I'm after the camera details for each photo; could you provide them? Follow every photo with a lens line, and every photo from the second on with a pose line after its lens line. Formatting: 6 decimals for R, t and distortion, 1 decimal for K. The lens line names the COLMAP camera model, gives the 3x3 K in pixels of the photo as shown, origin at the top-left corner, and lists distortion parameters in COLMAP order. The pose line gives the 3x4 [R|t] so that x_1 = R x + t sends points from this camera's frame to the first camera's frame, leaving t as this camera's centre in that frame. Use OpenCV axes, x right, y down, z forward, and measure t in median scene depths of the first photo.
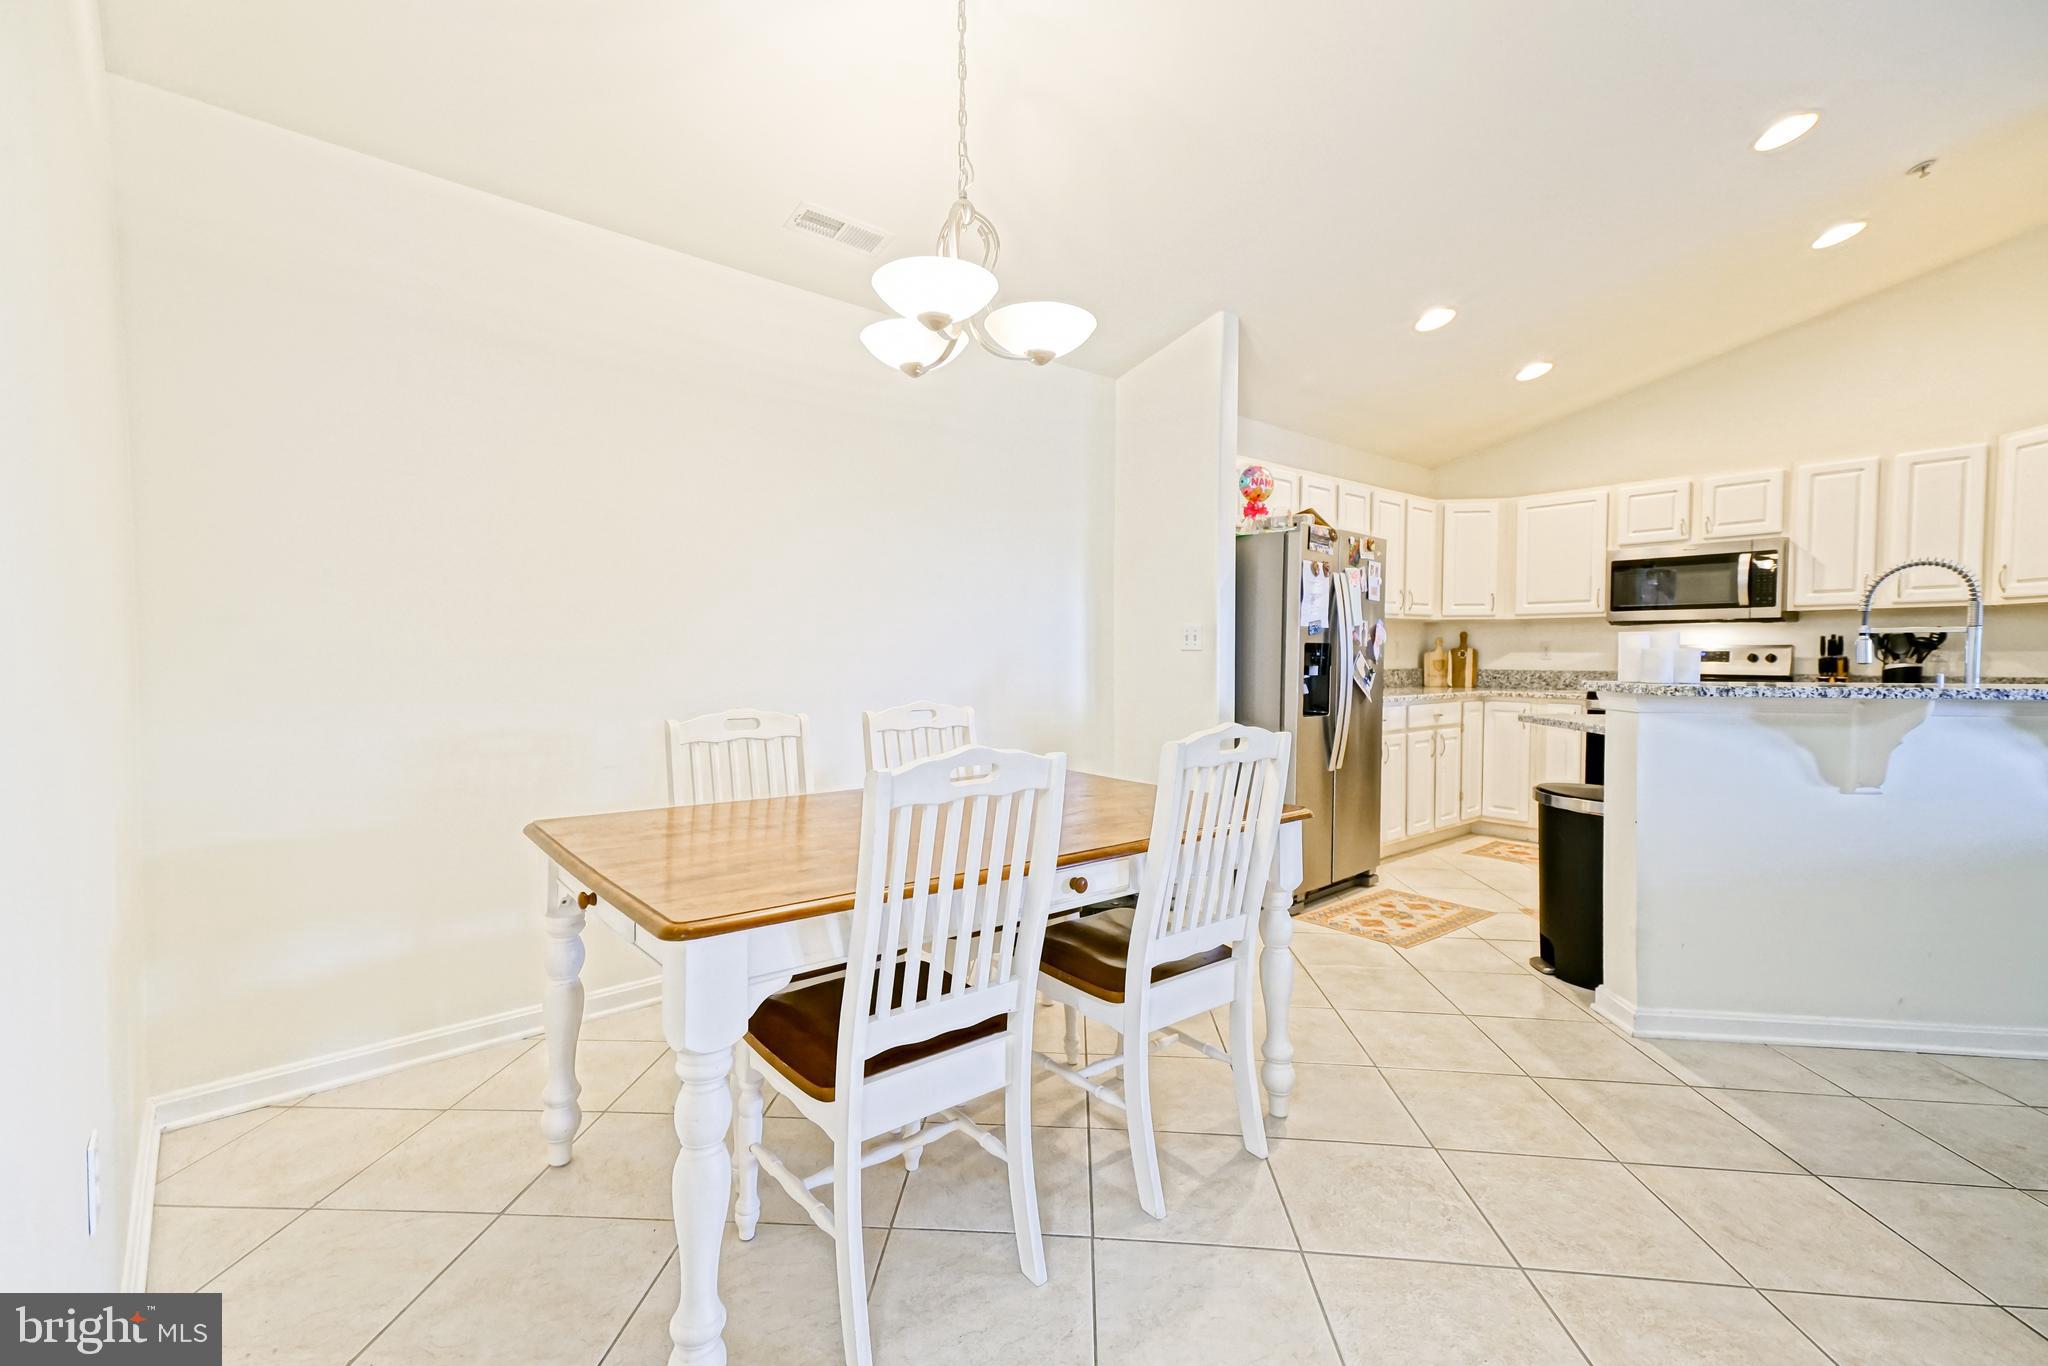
lens RADIAL K [[914.2, 0, 1017.1], [0, 914.2, 673.6], [0, 0, 1]] dist [0.044835, -0.003578]
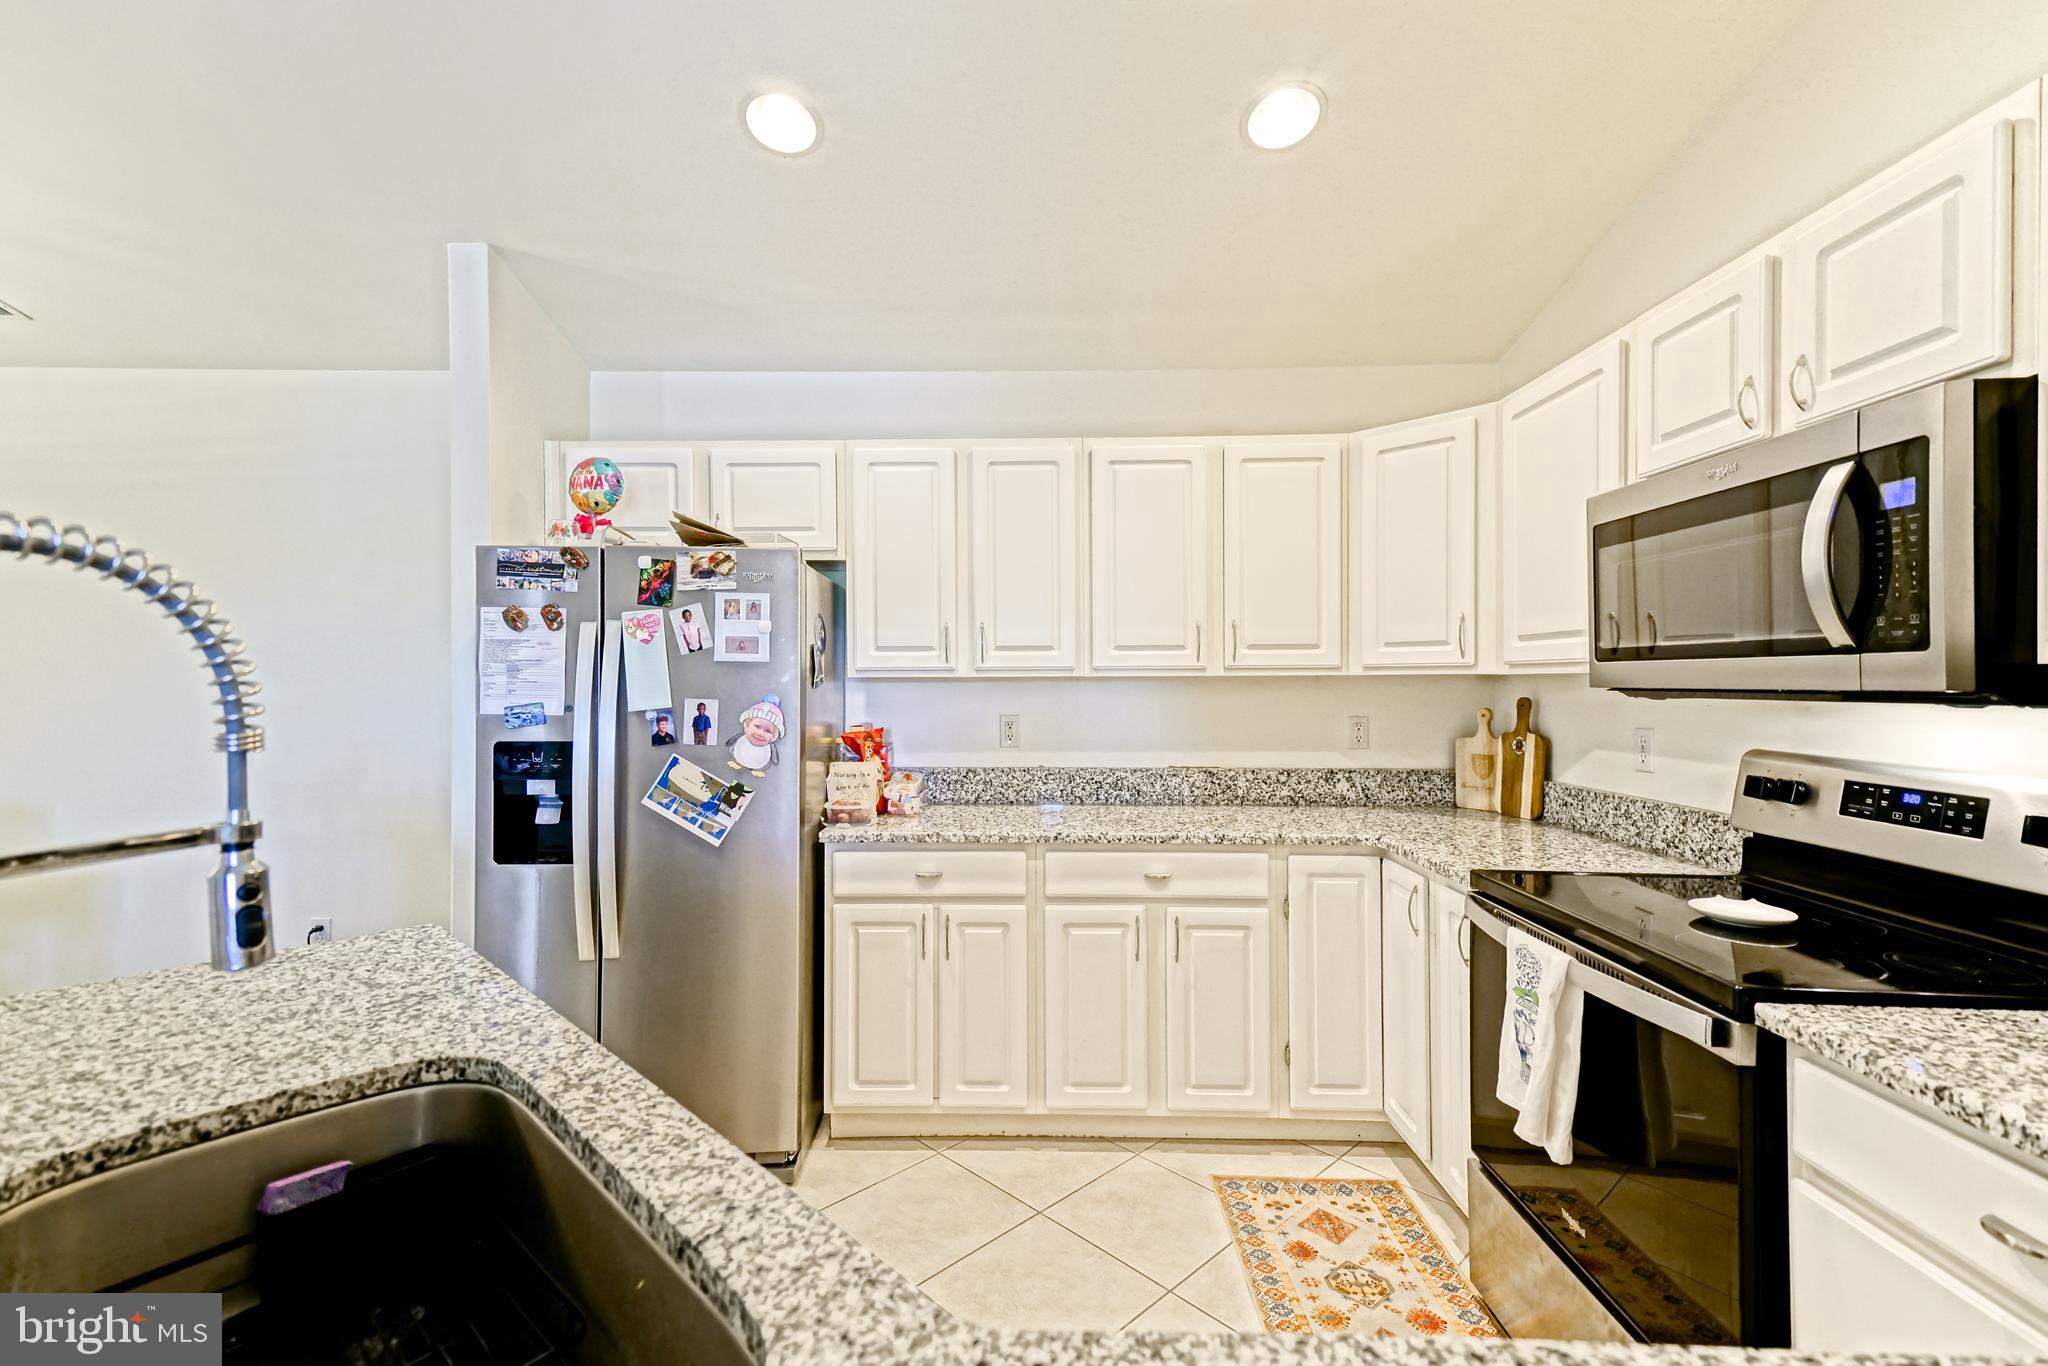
lens RADIAL K [[914.2, 0, 1007.2], [0, 914.2, 681.7], [0, 0, 1]] dist [0.044835, -0.003578]
pose [[0.736154, -0.000535, -0.676813, 0.785931], [-0.015772, 0.999715, -0.017944, -0.052946], [0.676630, 0.023885, 0.735936, 0.619334]]
